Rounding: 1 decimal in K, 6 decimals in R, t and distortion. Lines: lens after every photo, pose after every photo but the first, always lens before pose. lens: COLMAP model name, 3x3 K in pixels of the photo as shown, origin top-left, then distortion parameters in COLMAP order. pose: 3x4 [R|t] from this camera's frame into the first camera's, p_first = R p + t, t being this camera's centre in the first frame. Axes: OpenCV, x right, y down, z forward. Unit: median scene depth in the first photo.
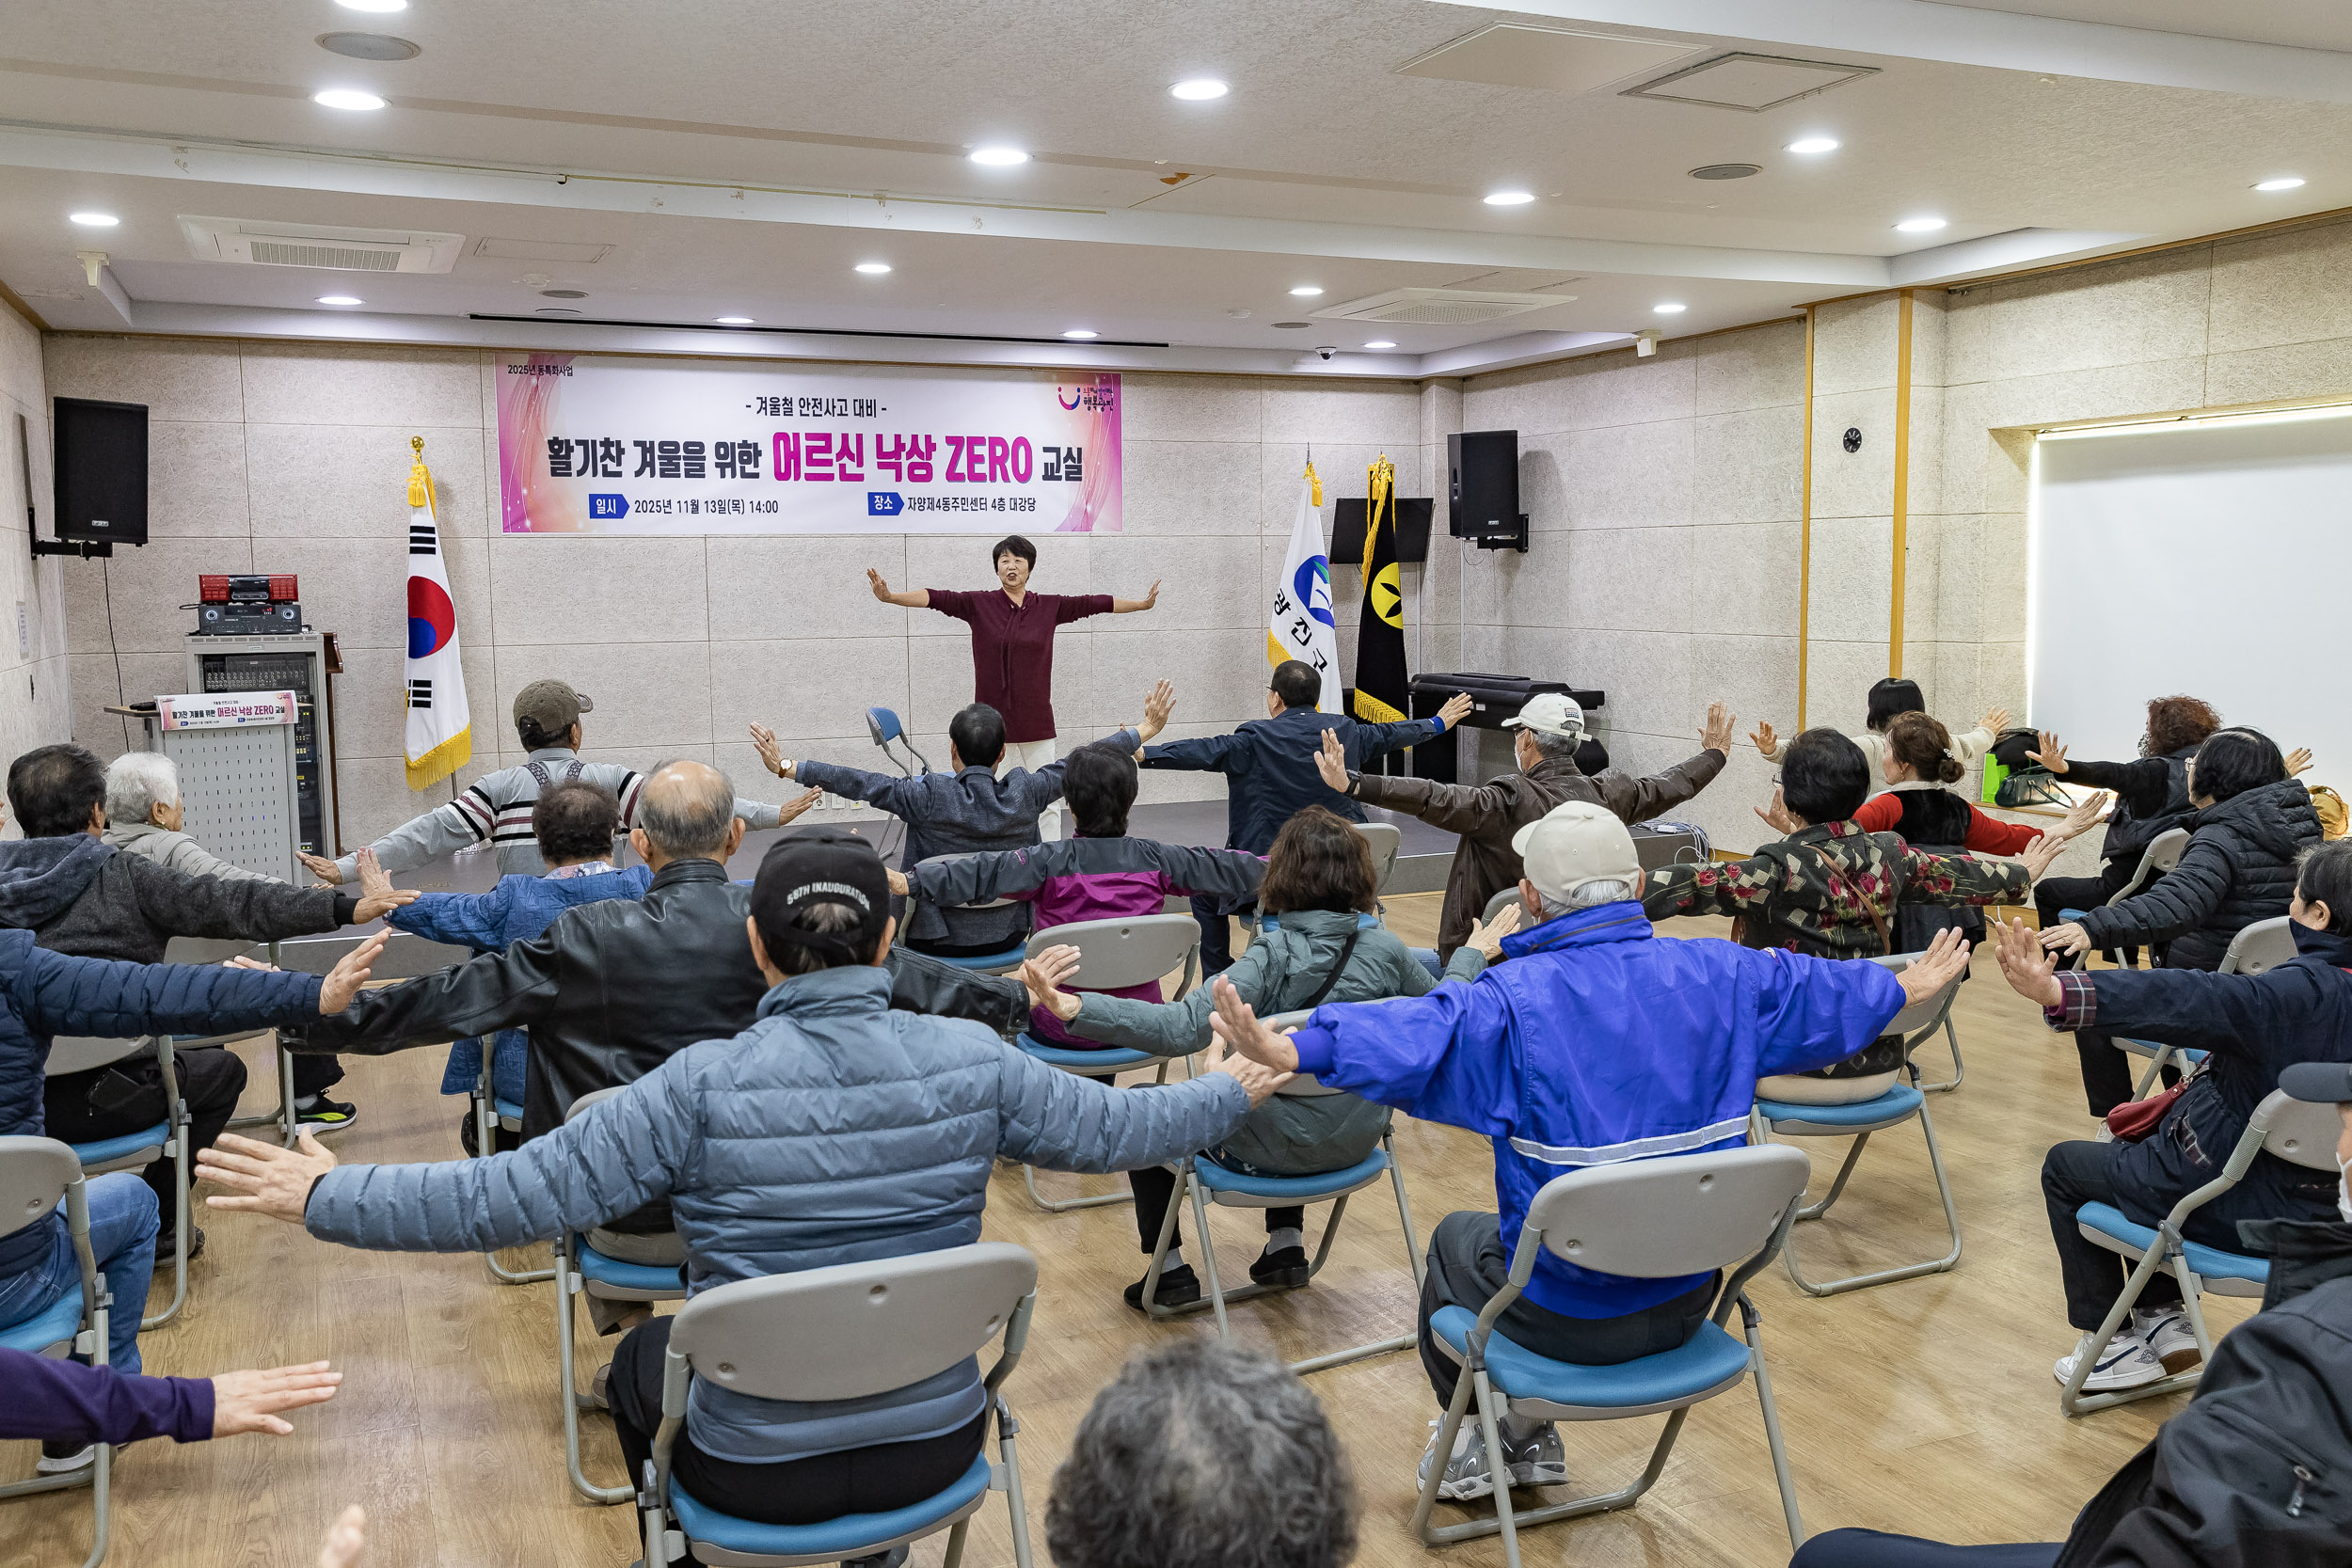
lens RADIAL K [[1960.2, 0, 1175.9], [0, 1960.2, 797.7], [0, 0, 1]] dist [-0.020132, 0.062623]
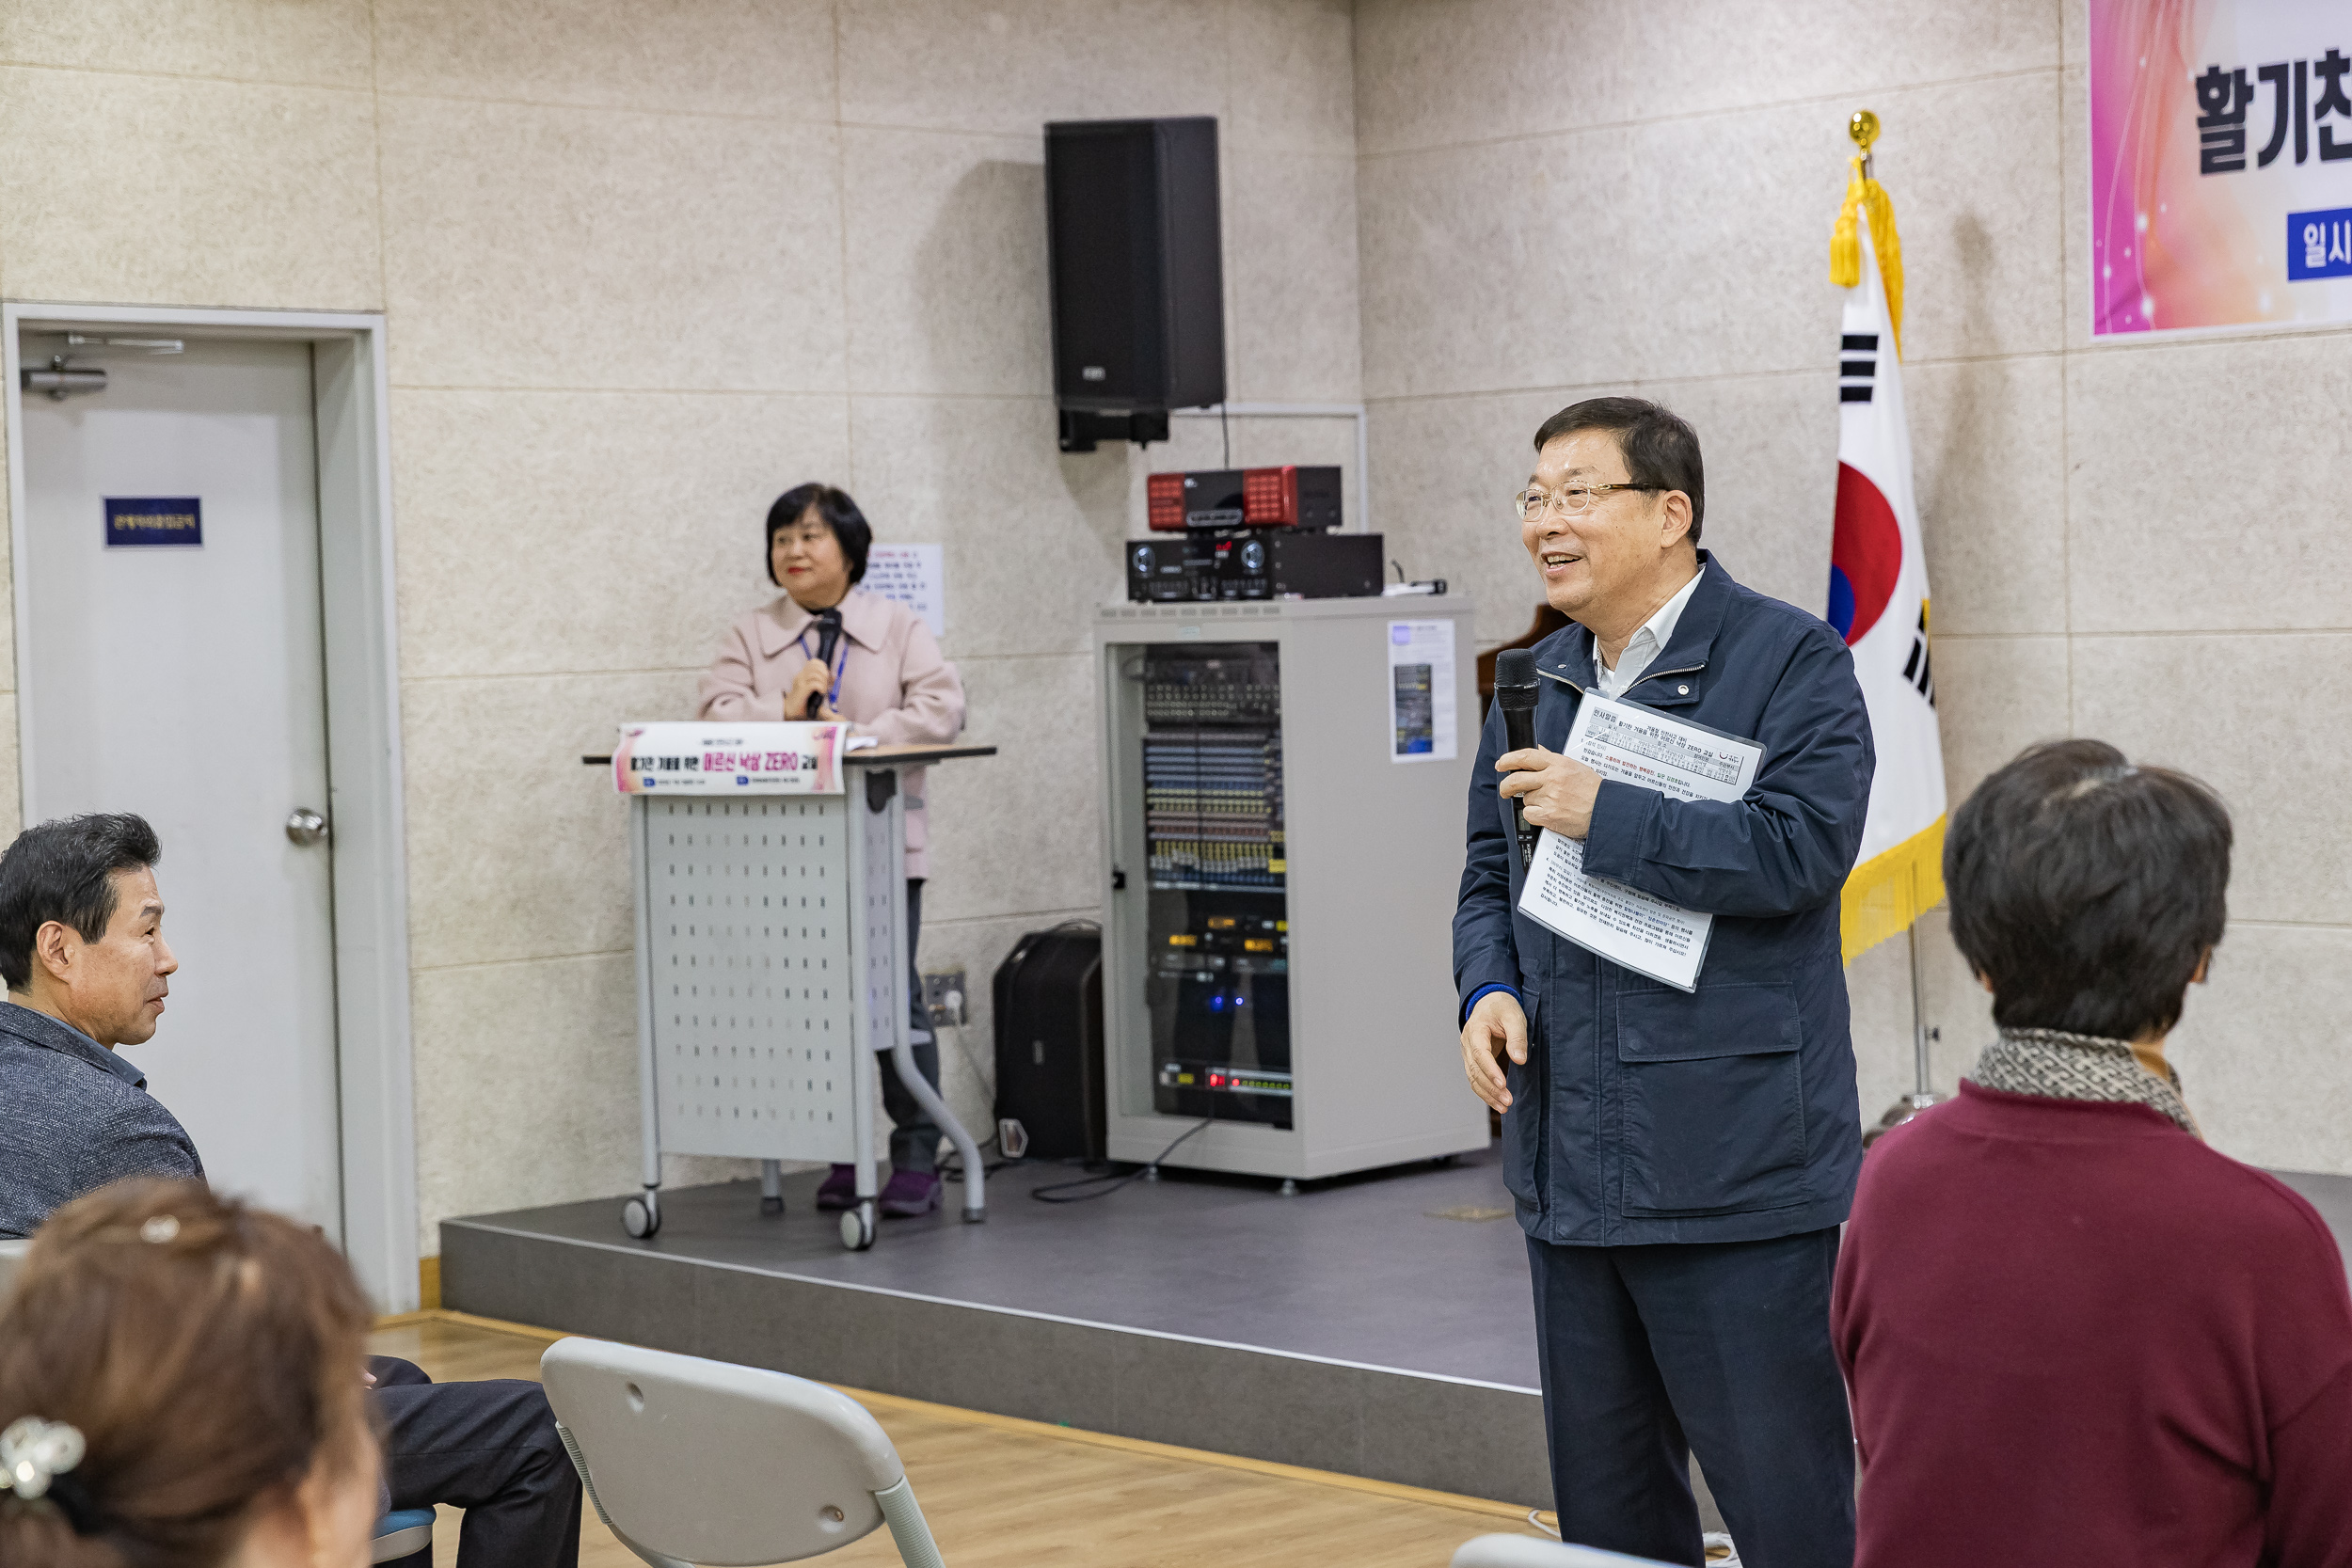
lens RADIAL K [[4401.0, 0, 1175.9], [0, 4401.0, 823.6], [0, 0, 1]] dist [0.083407, -0.063577]
pose [[0.325302, 0.048193, -0.944381, 0.395323], [-0.083106, 0.996293, 0.022216, -0.043865], [0.941951, 0.071257, 0.328101, 0.536593]]
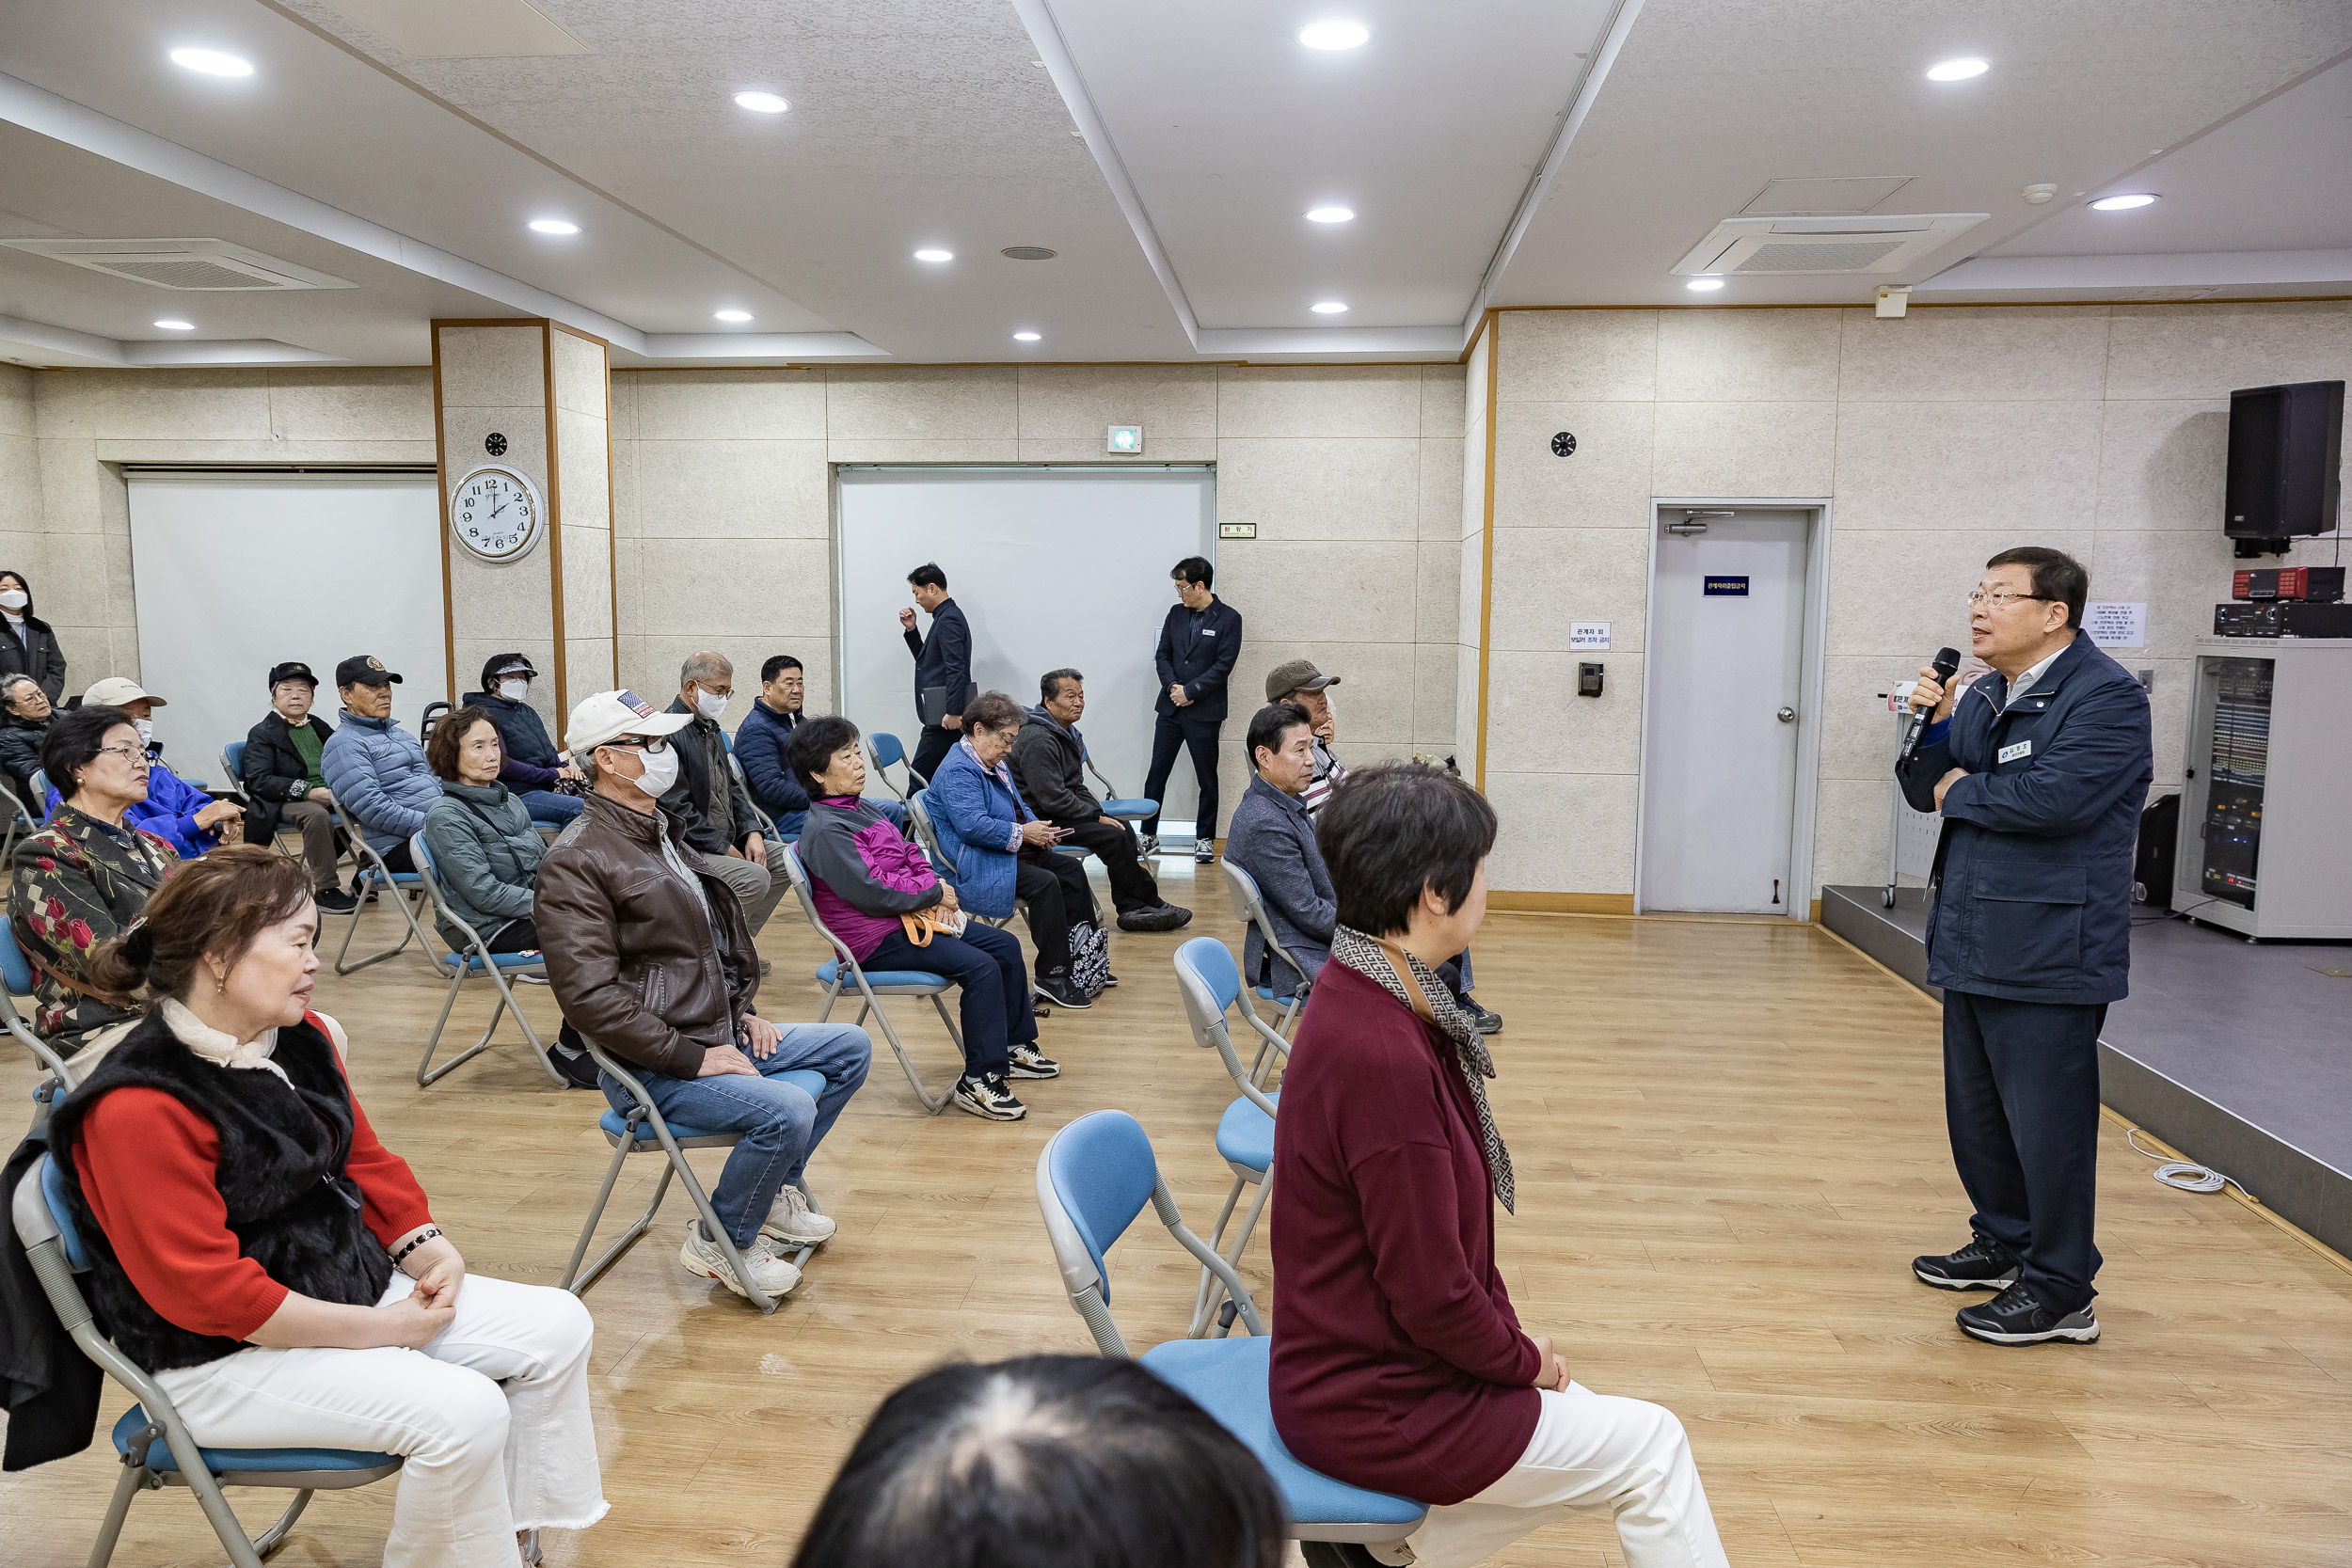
lens RADIAL K [[1557.3, 0, 1173.5], [0, 1557.3, 793.4], [0, 0, 1]] dist [-0.031455, 0.045953]
pose [[-0.494710, 0.106126, -0.862554, 0.305584], [-0.101624, 0.978642, 0.178694, -0.072575], [0.863096, 0.176058, -0.473359, 0.747793]]
